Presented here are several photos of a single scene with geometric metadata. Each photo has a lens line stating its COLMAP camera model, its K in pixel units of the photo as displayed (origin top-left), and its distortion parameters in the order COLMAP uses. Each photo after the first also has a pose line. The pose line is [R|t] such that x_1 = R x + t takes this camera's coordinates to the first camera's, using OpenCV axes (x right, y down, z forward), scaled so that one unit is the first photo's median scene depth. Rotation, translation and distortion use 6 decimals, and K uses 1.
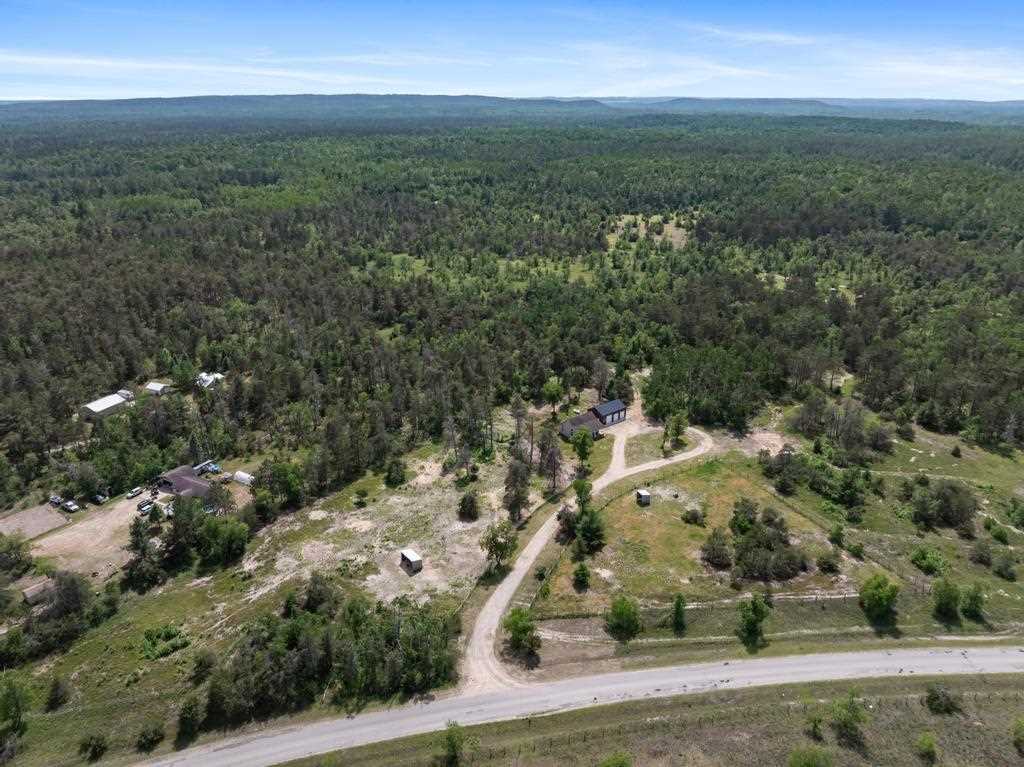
lens RADIAL K [[718.2, 0, 512.0], [0, 718.2, 383.5], [0, 0, 1]] dist [-0.034417, 0.004855]
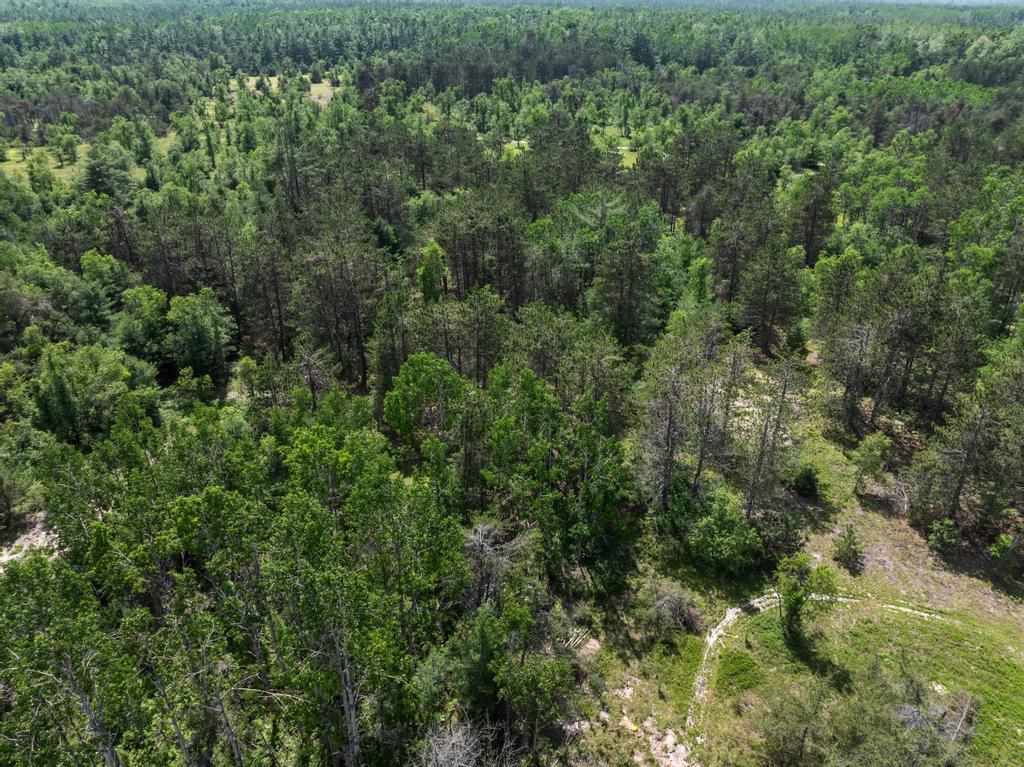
lens RADIAL K [[718.2, 0, 512.0], [0, 718.2, 383.5], [0, 0, 1]] dist [-0.034417, 0.004855]
pose [[0.924376, -0.182080, 0.335224, 0.301120], [0.139709, 0.979272, 0.146657, -0.090462], [-0.354978, -0.088732, 0.930654, 0.880428]]
